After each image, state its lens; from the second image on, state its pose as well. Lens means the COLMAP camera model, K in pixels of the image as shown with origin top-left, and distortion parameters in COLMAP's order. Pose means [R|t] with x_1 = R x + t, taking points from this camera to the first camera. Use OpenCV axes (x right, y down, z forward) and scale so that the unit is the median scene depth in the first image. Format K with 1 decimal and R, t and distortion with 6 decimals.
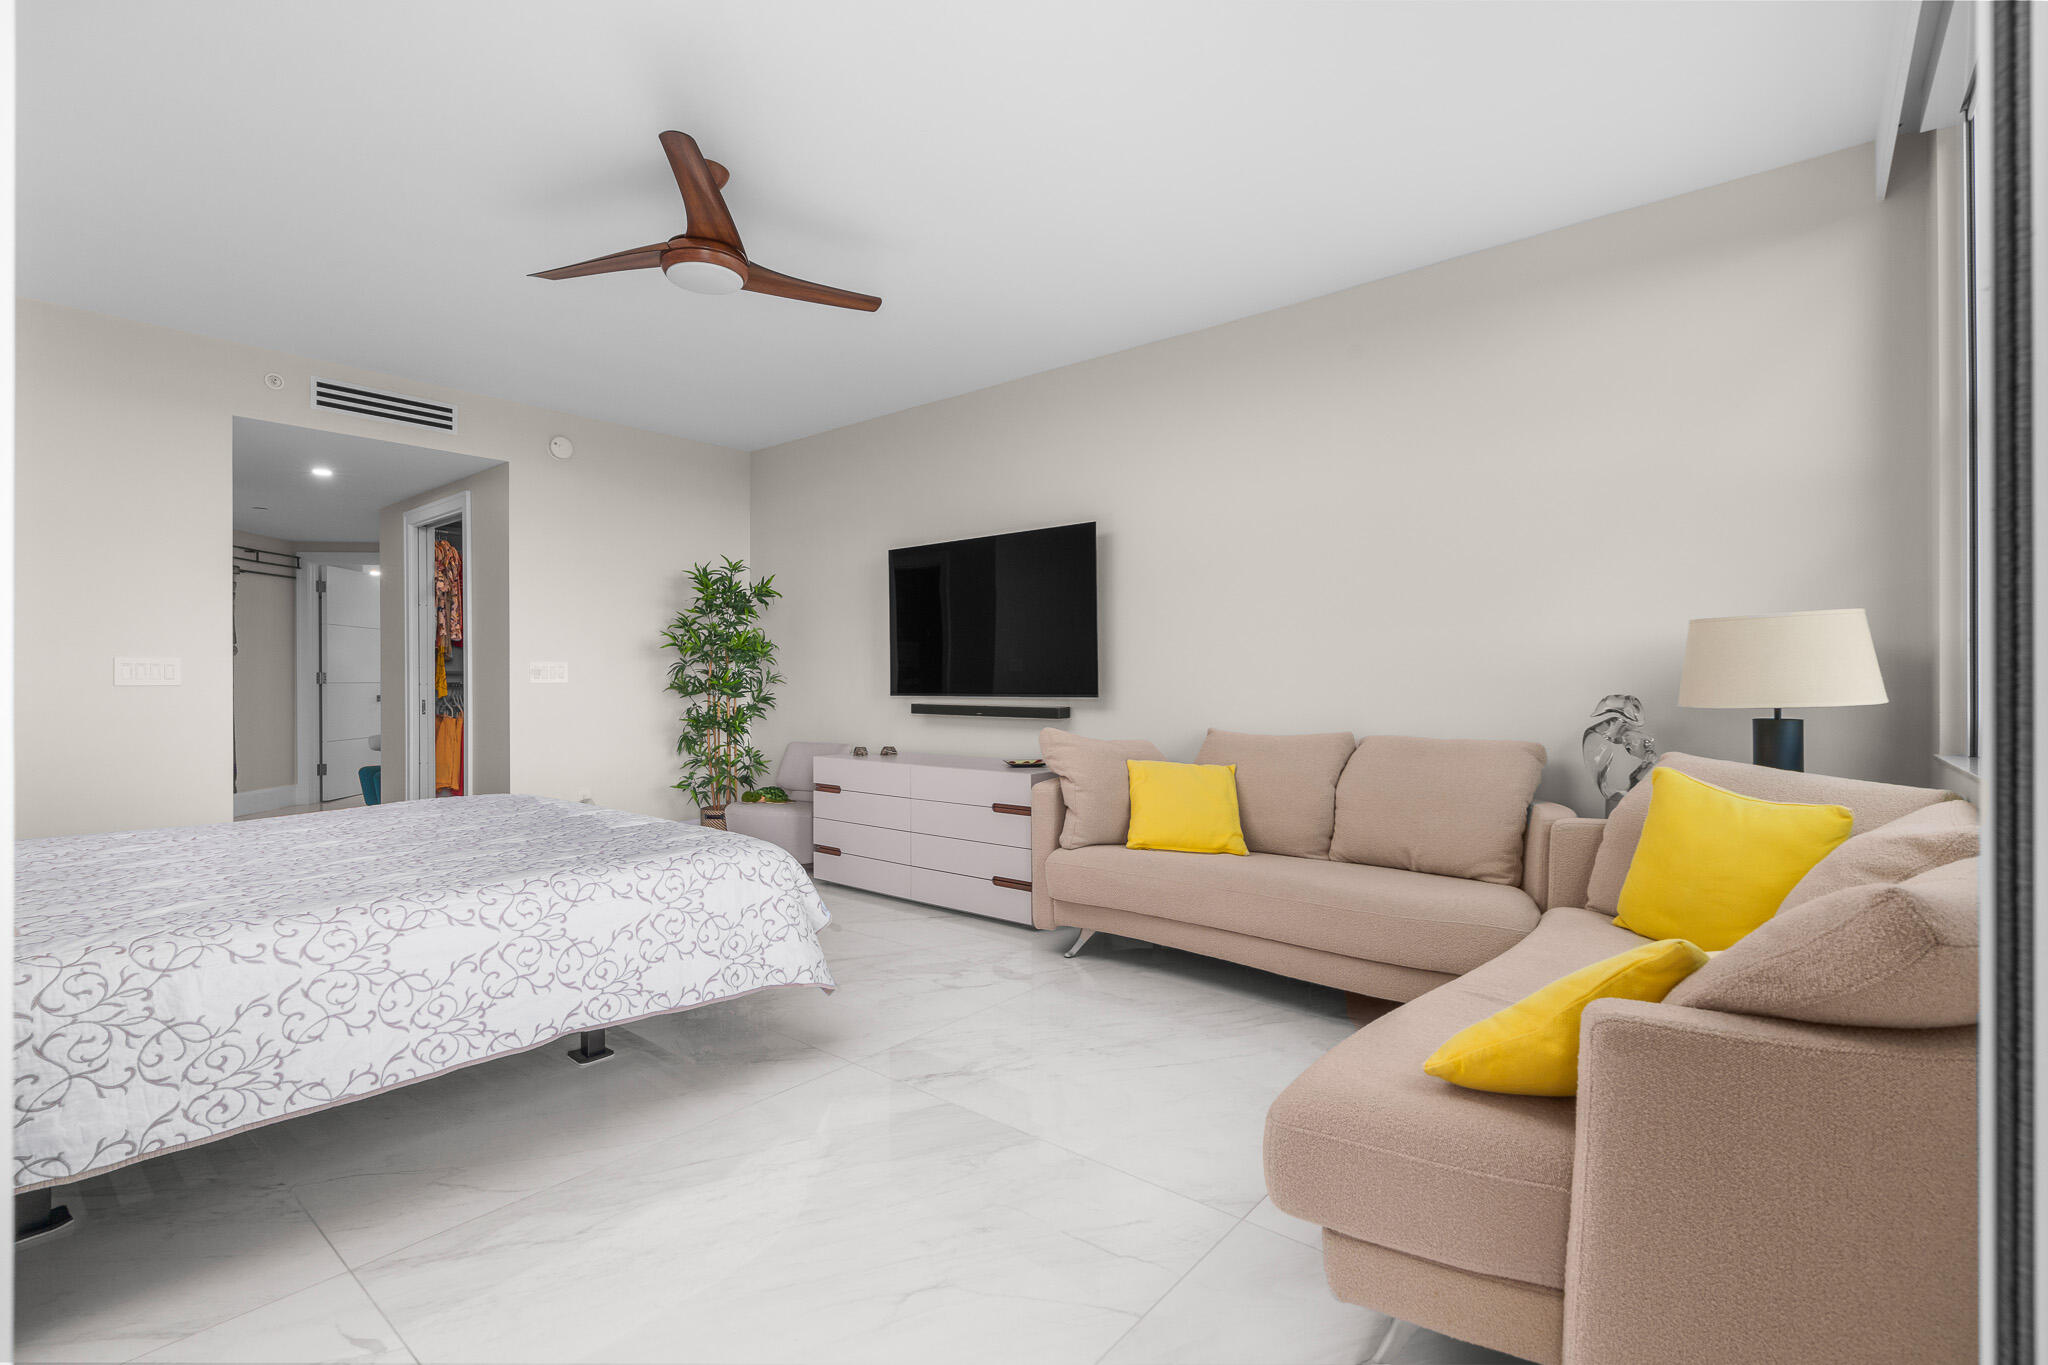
lens RADIAL K [[924.4, 0, 1031.5], [0, 924.4, 678.5], [0, 0, 1]] dist [-0.008224, 0.000876]
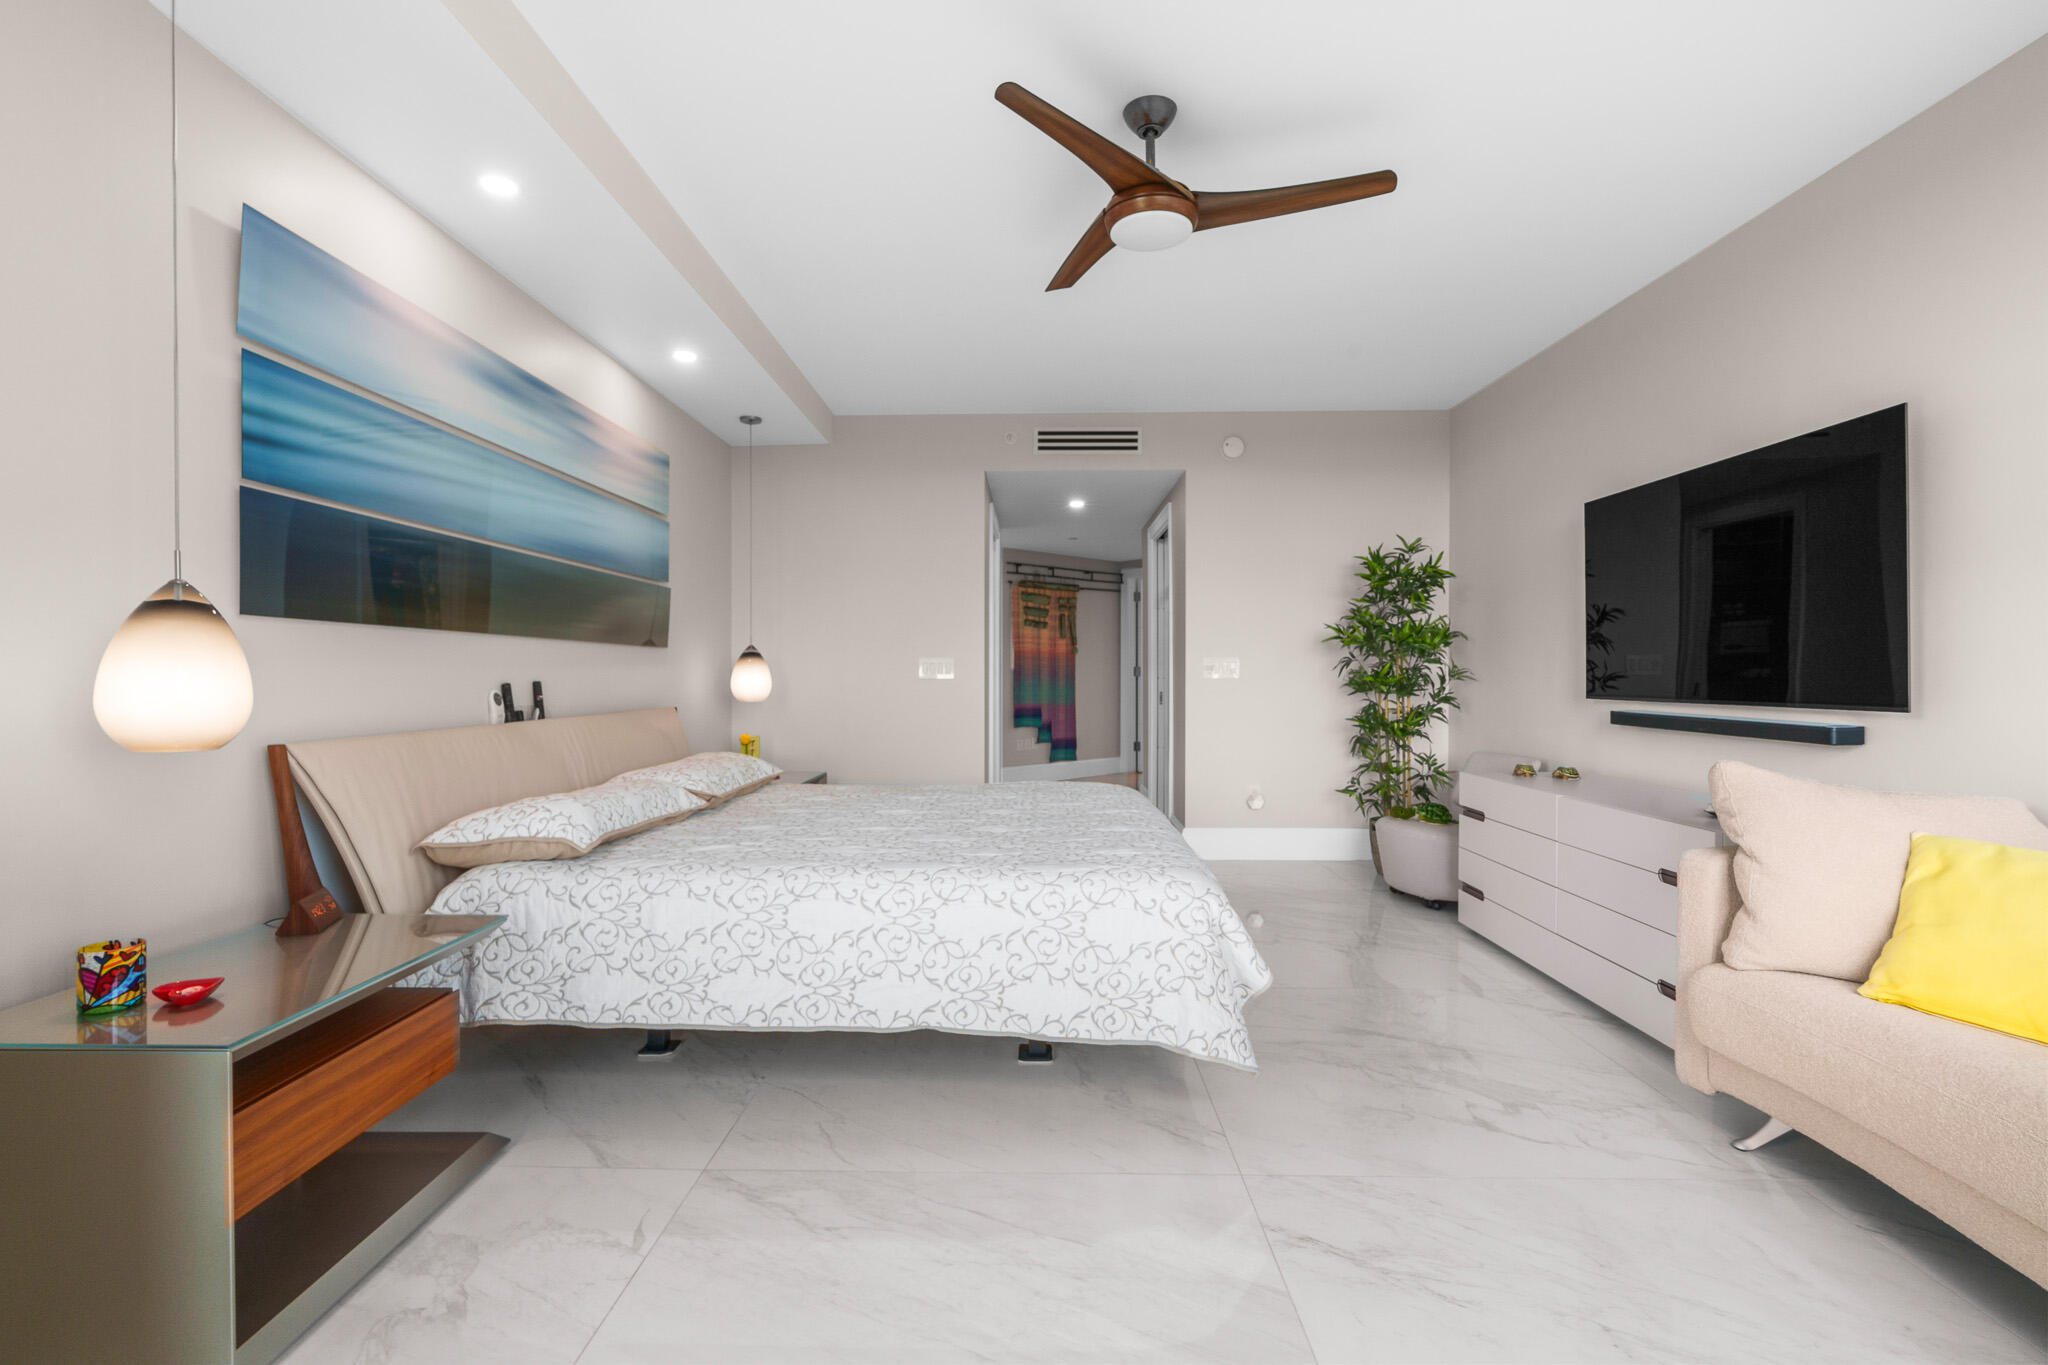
lens RADIAL K [[924.4, 0, 1031.5], [0, 924.4, 678.5], [0, 0, 1]] dist [-0.008224, 0.000876]
pose [[0.617269, 0.007581, -0.786716, 0.214491], [-0.000565, 0.999958, 0.009193, -0.006347], [0.786752, -0.005230, 0.617247, 0.268355]]
